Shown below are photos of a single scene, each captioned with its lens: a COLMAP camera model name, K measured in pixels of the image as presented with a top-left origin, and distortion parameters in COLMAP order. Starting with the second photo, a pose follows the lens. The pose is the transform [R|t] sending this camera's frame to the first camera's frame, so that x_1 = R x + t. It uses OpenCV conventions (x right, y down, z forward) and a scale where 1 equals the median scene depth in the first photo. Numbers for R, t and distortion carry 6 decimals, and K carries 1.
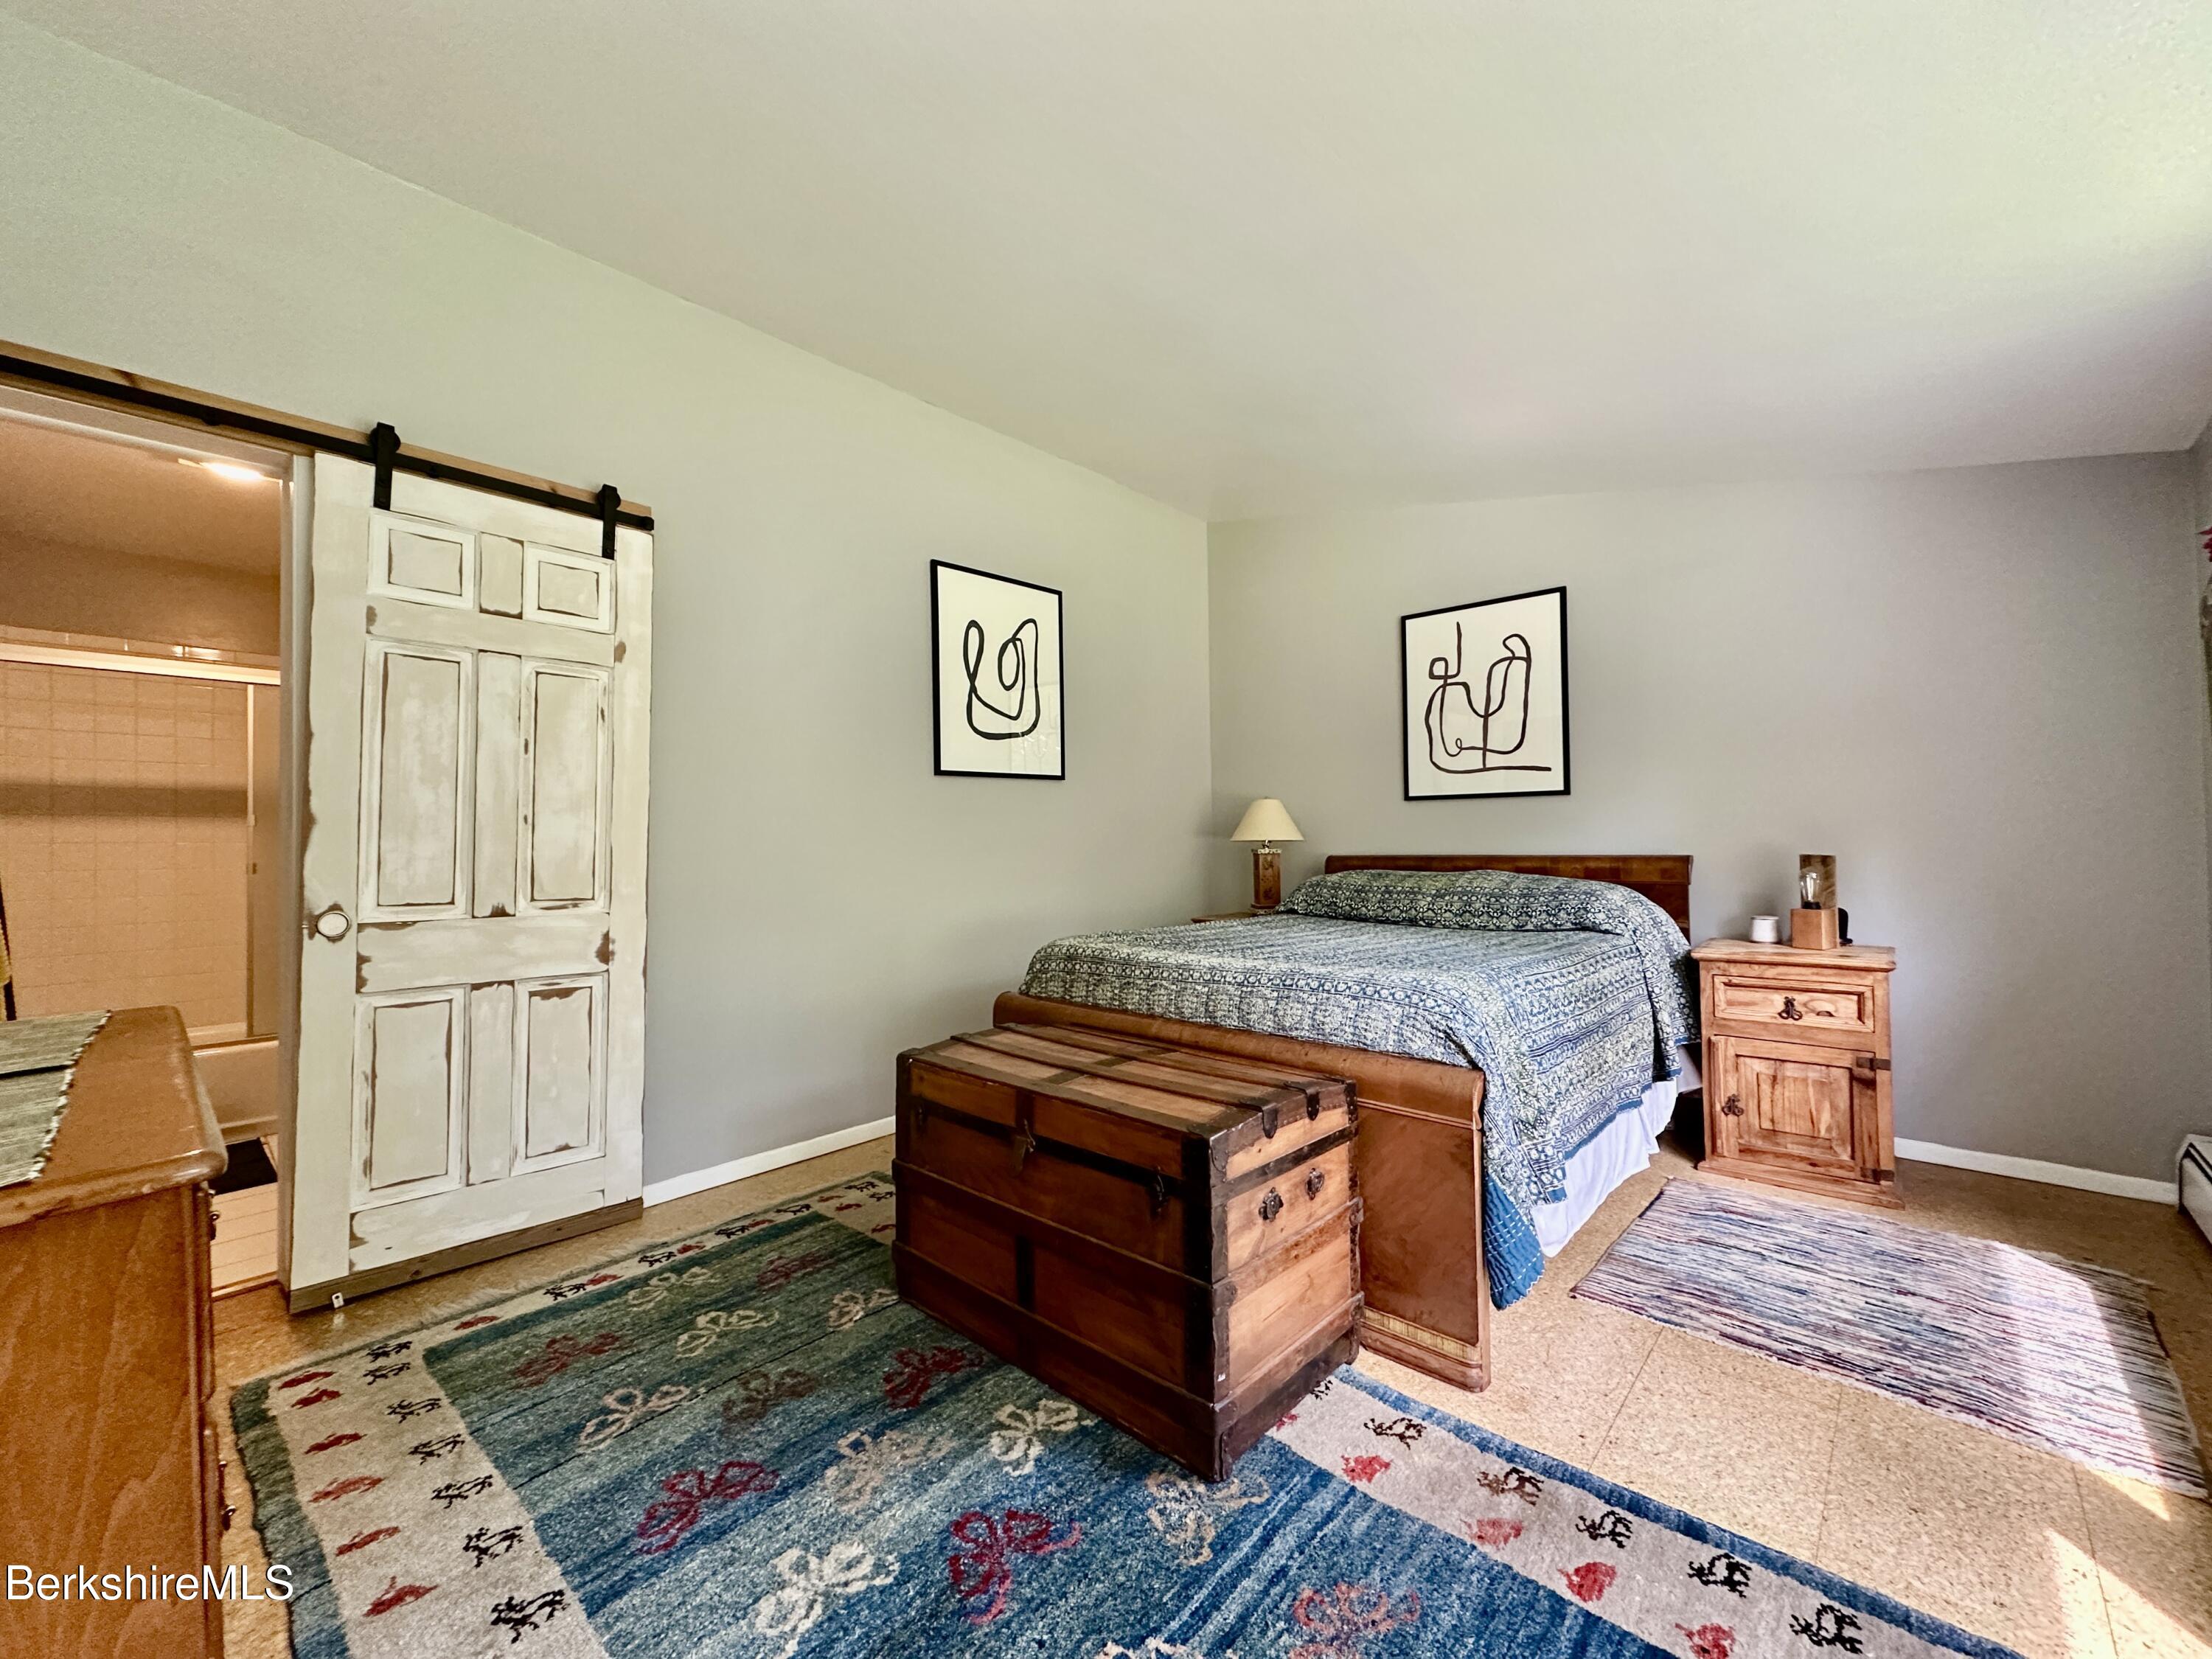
lens RADIAL K [[882.8, 0, 1103.4], [0, 882.8, 828.8], [0, 0, 1]] dist [-0.002034, 0.000181]
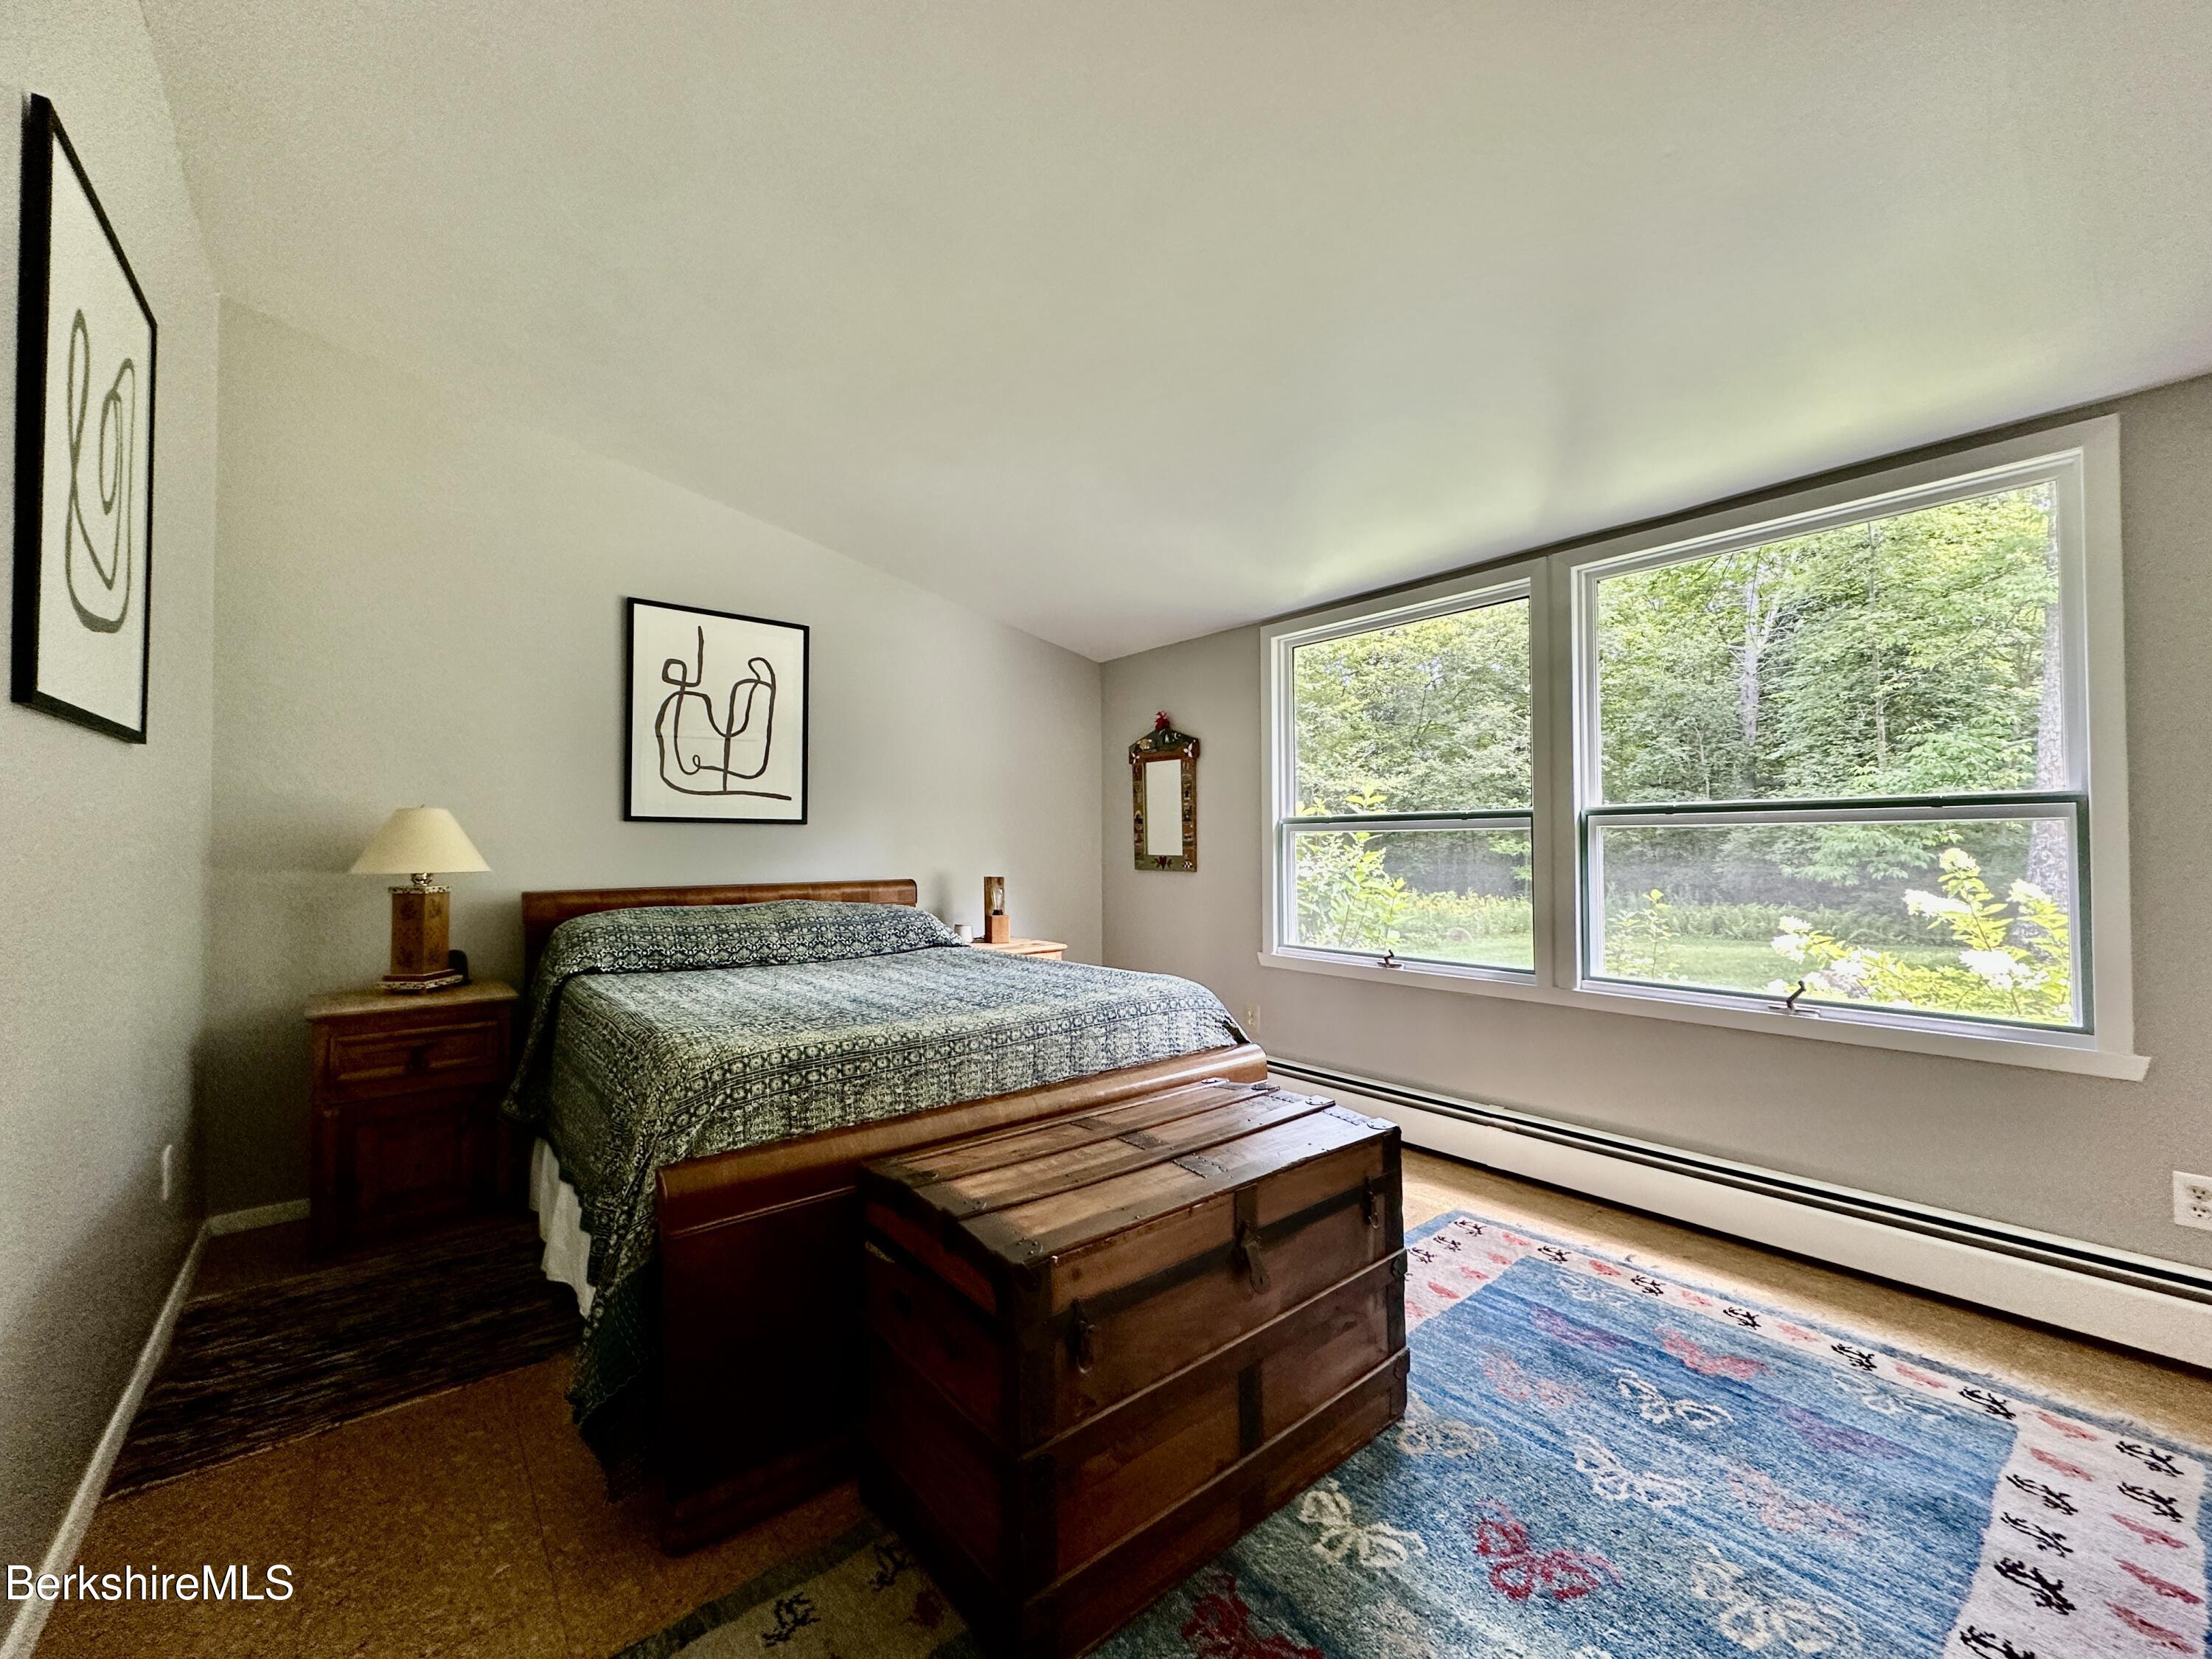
lens RADIAL K [[882.8, 0, 1103.4], [0, 882.8, 828.8], [0, 0, 1]] dist [-0.002034, 0.000181]
pose [[0.128064, 0.032019, 0.991249, -0.530301], [-0.010112, 0.999469, -0.030978, -0.005104], [-0.991714, -0.006056, 0.128320, 0.584335]]
